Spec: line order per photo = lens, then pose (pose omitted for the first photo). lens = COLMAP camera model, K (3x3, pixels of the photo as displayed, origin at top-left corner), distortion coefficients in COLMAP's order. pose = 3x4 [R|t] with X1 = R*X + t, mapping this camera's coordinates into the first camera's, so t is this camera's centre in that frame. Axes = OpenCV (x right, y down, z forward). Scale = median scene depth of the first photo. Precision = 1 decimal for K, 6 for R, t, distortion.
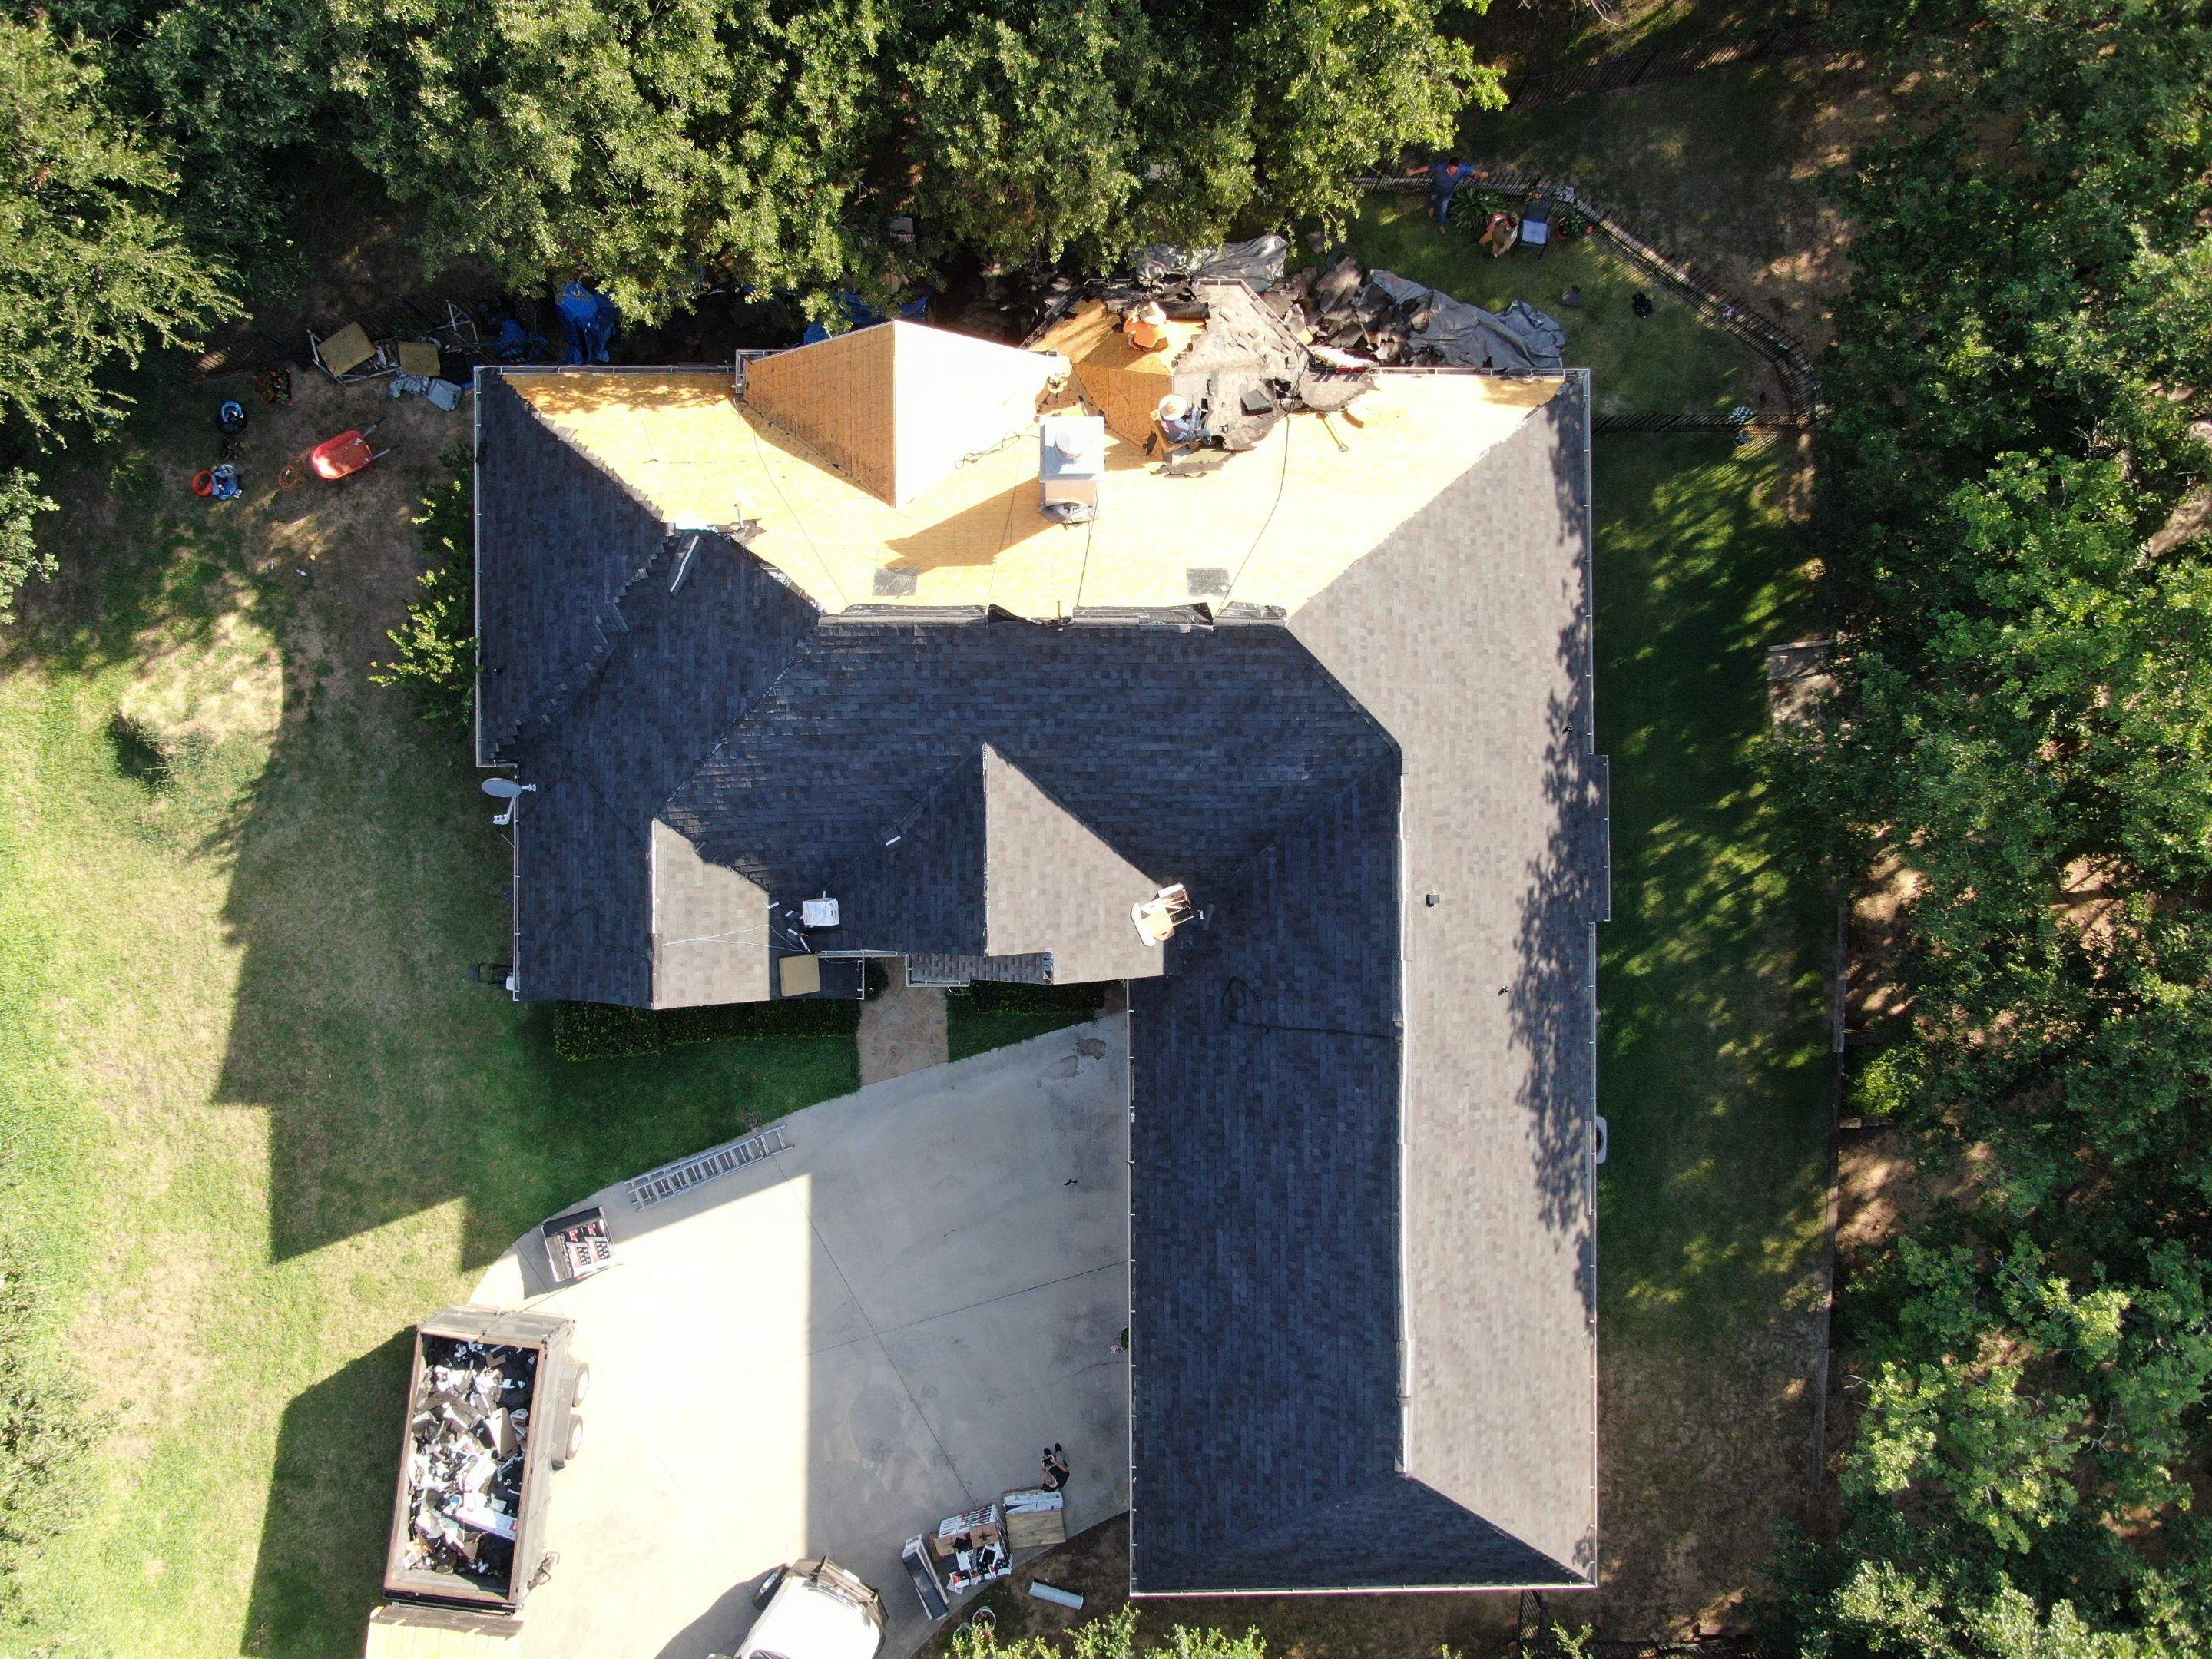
lens RADIAL K [[1591.1, 0, 1106.0], [0, 1591.1, 829.5], [0, 0, 1]] dist [-0.014792, 0.004842]
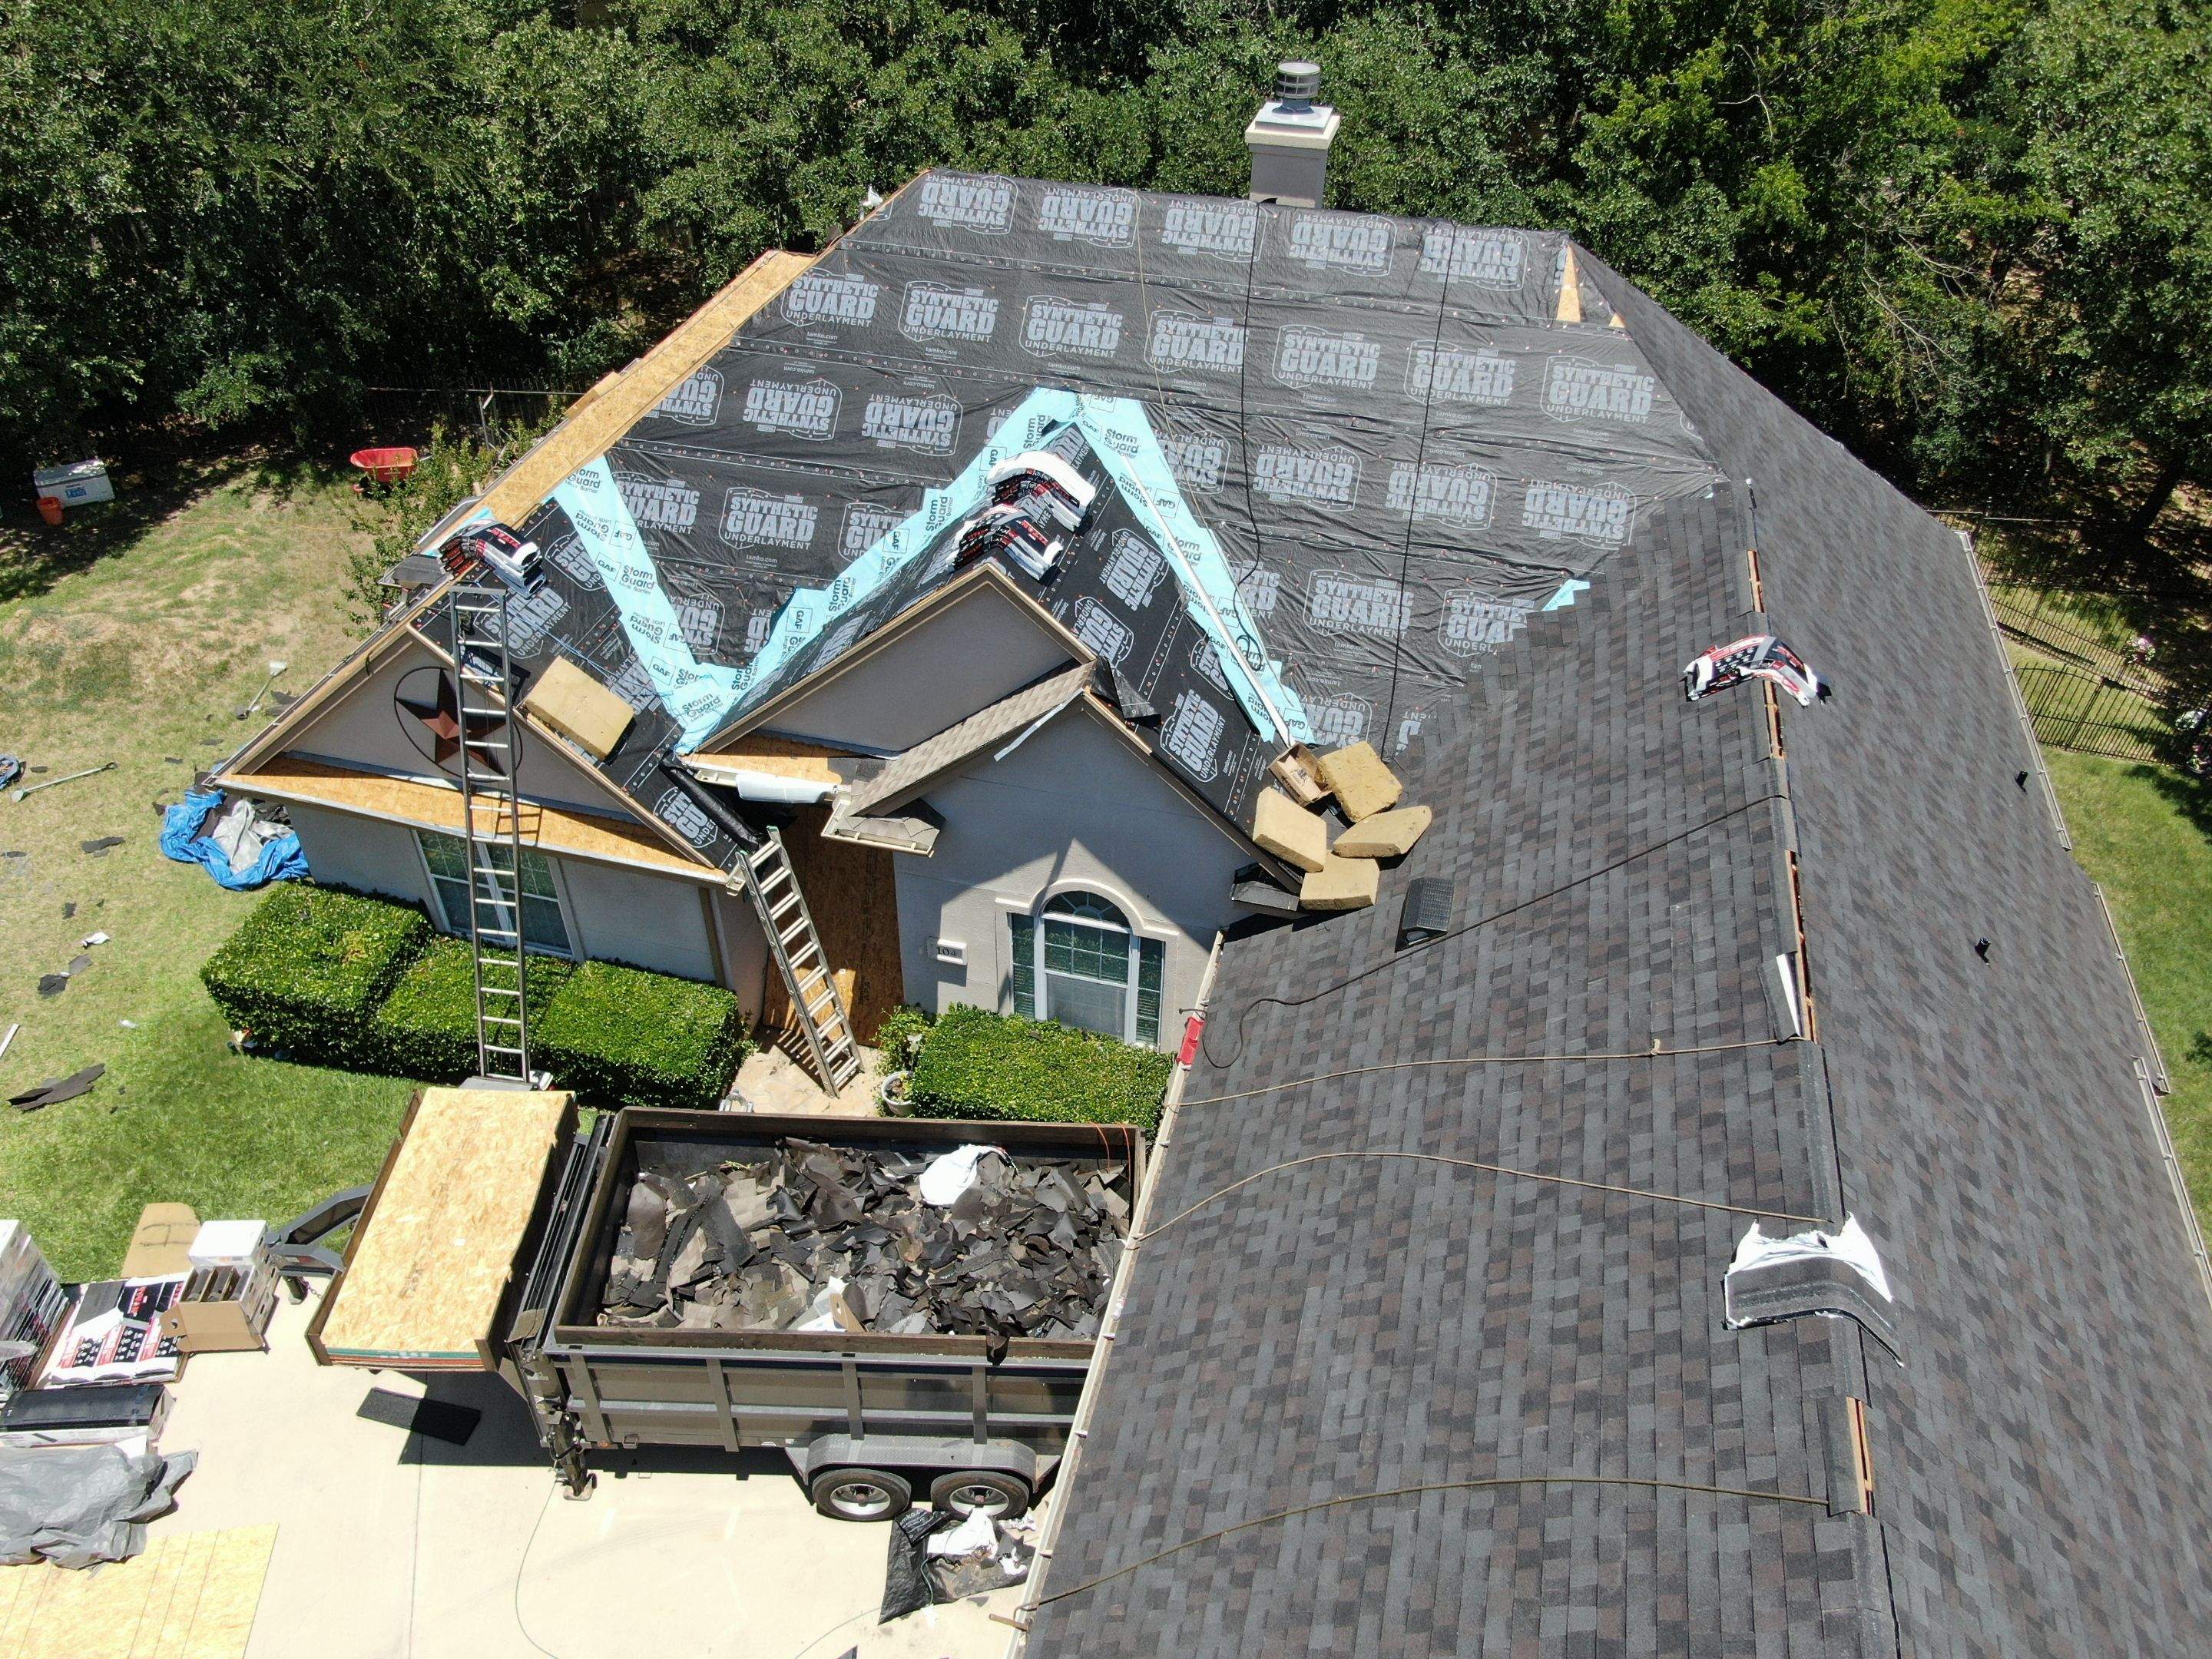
lens RADIAL K [[1591.1, 0, 1106.0], [0, 1591.1, 829.5], [0, 0, 1]] dist [-0.014792, 0.004842]
pose [[0.968115, 0.146221, -0.203401, 0.087923], [-0.249770, 0.625578, -0.739099, 0.504878], [0.019171, 0.766337, 0.642153, 0.673131]]
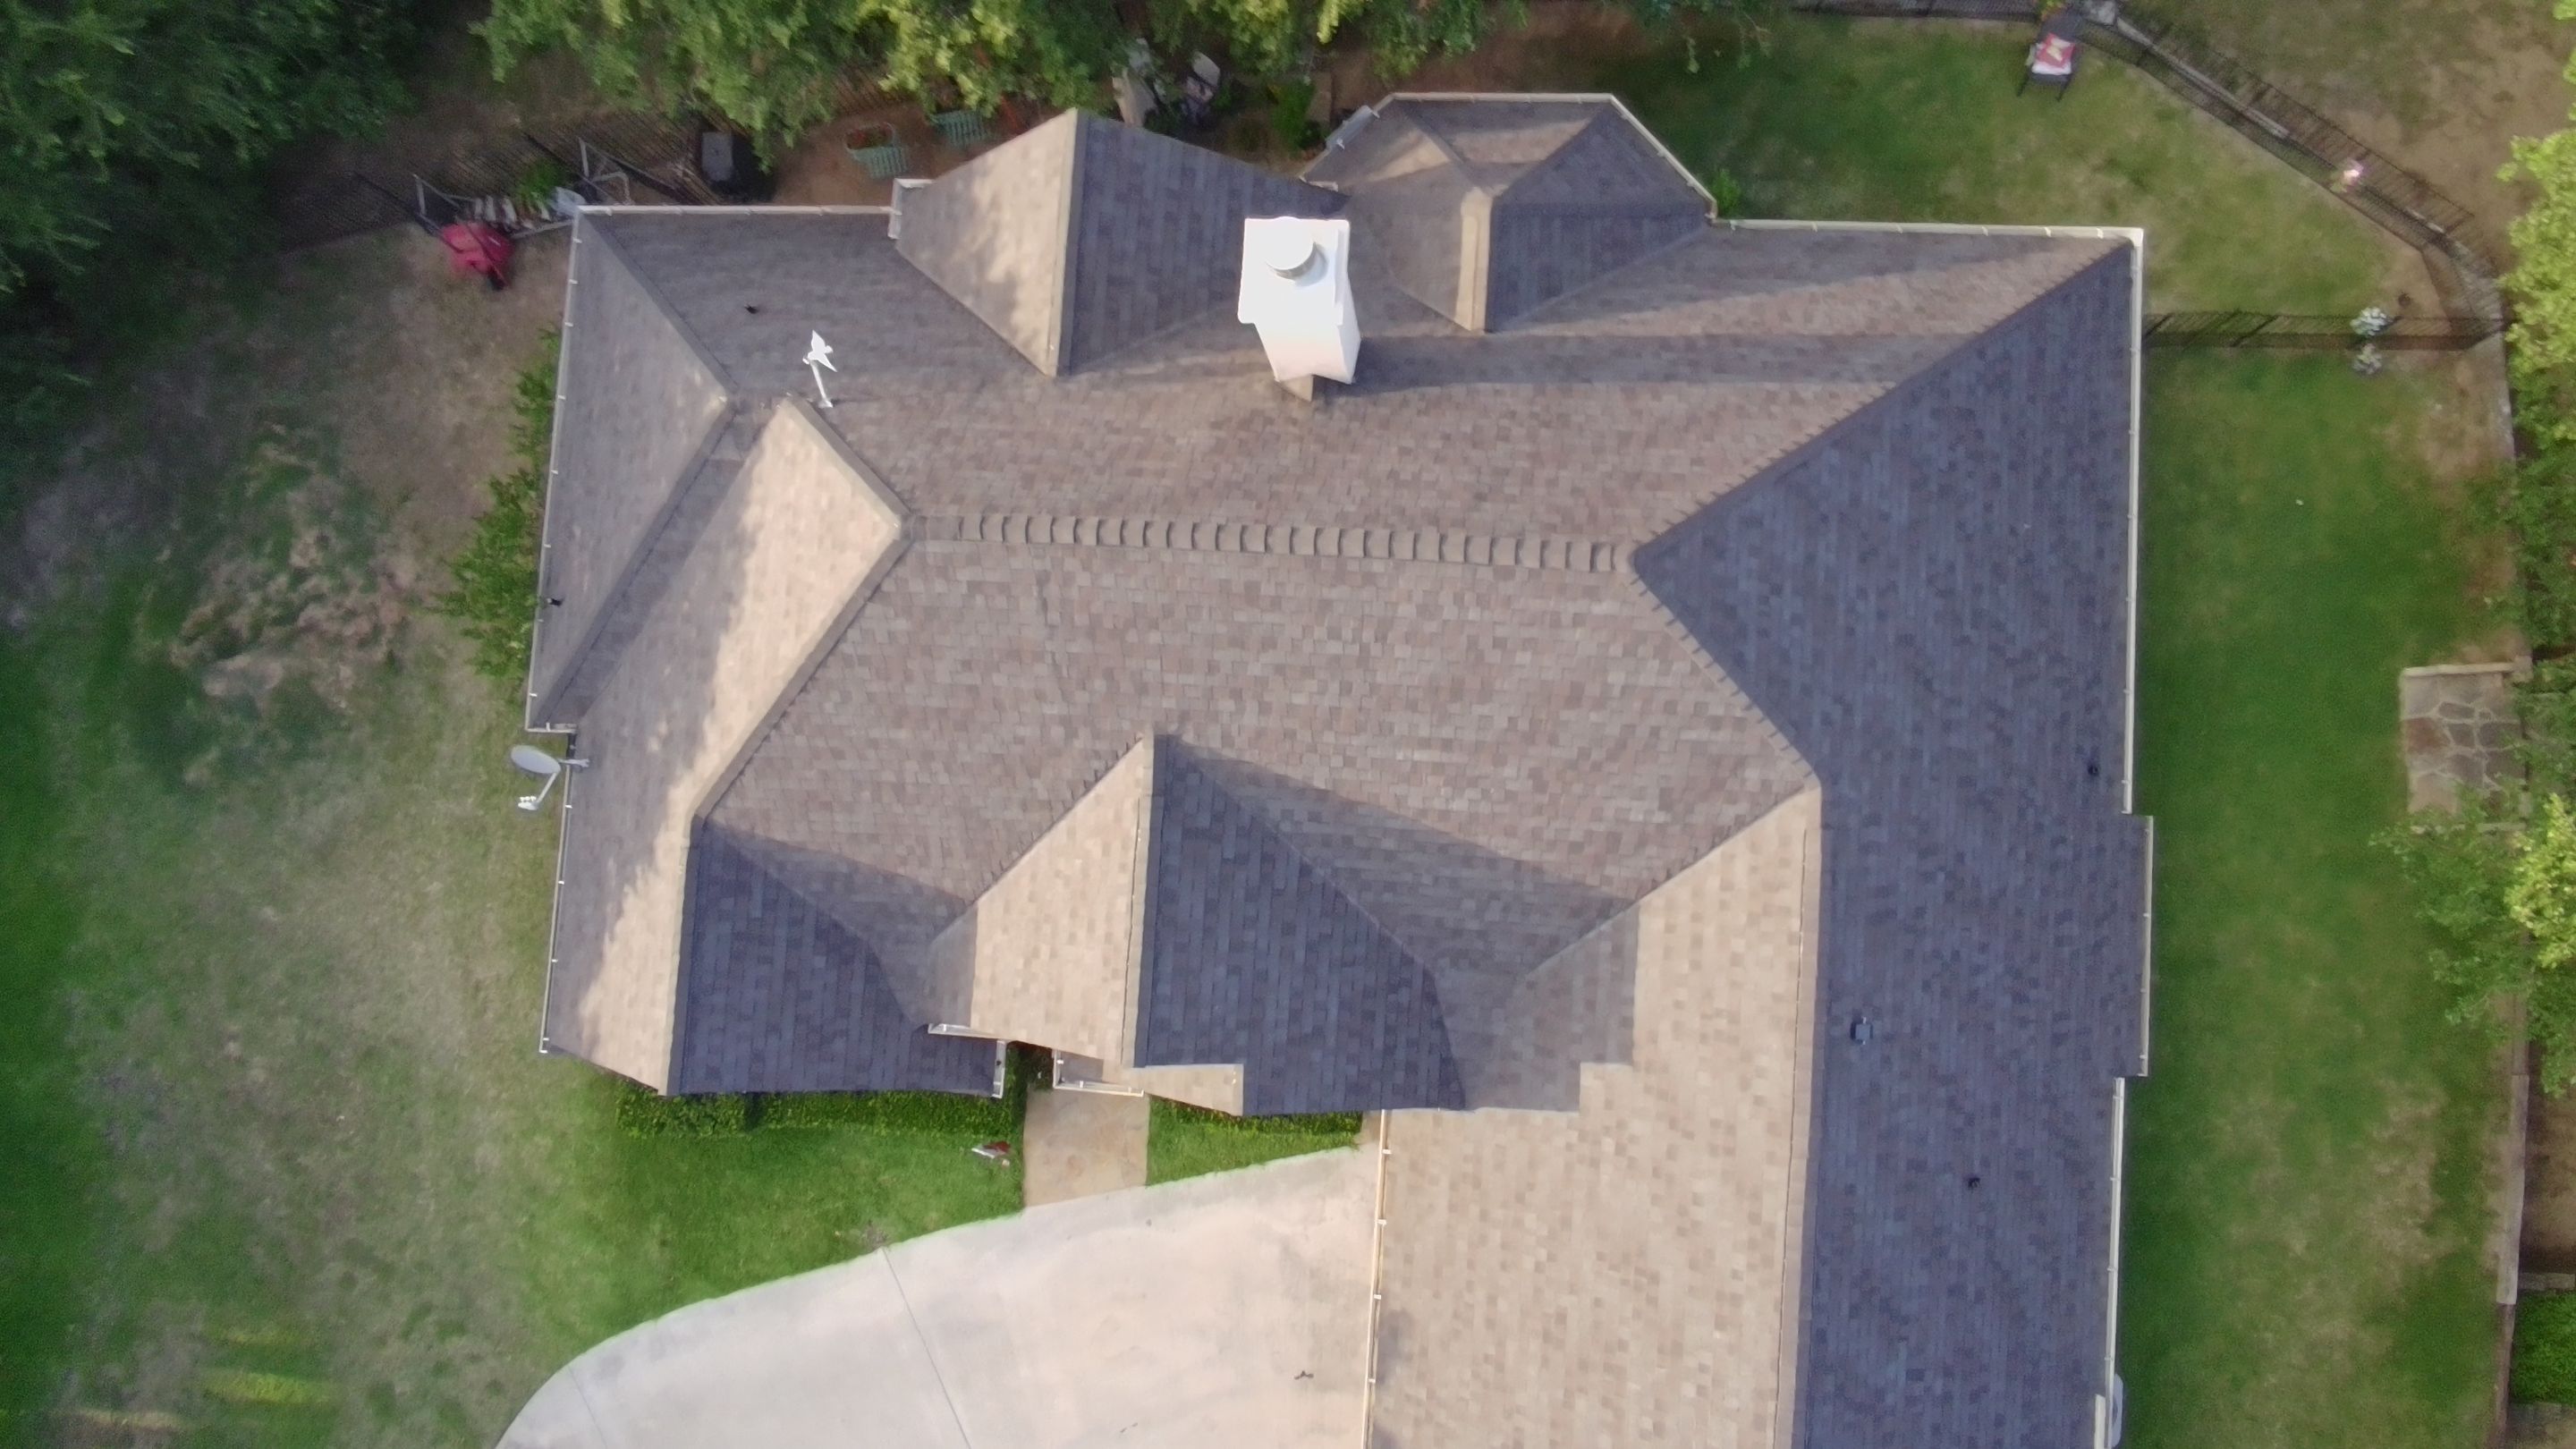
lens RADIAL K [[1570.2, 0, 1292.7], [0, 1570.2, 738.7], [0, 0, 1]] dist [-0.049573, 0.032655]
pose [[0.986433, 0.058664, -0.153323, 0.073050], [-0.069681, 0.995284, -0.067492, -0.012391], [0.148641, 0.077260, 0.985869, 0.357762]]
